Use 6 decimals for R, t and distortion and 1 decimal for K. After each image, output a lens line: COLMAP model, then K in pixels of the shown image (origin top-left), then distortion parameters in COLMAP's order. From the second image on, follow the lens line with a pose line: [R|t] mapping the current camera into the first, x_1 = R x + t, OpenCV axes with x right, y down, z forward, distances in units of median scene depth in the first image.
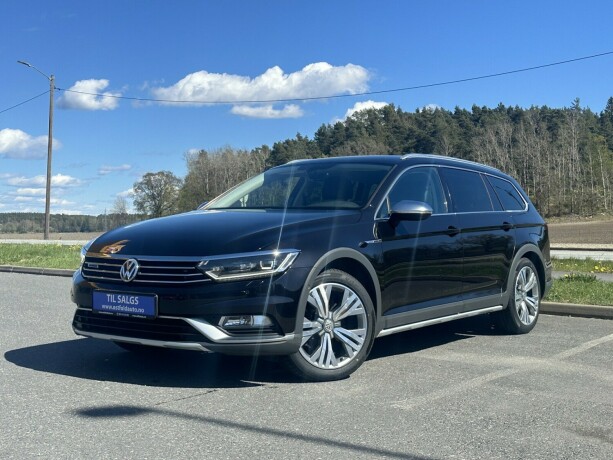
lens RADIAL K [[895.1, 0, 306.0], [0, 895.1, 229.1], [0, 0, 1]] dist [-0.057043, 0.000000]
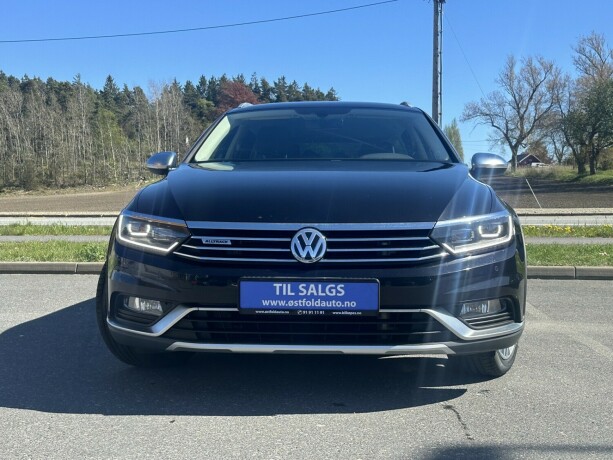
lens RADIAL K [[816.9, 0, 307.0], [0, 816.9, 230.8], [0, 0, 1]] dist [0.079222, 0.000000]
pose [[0.792500, -0.021973, 0.609476, -0.568074], [-0.000389, 0.999332, 0.036535, 0.012324], [-0.609872, -0.029191, 0.791963, 0.510591]]
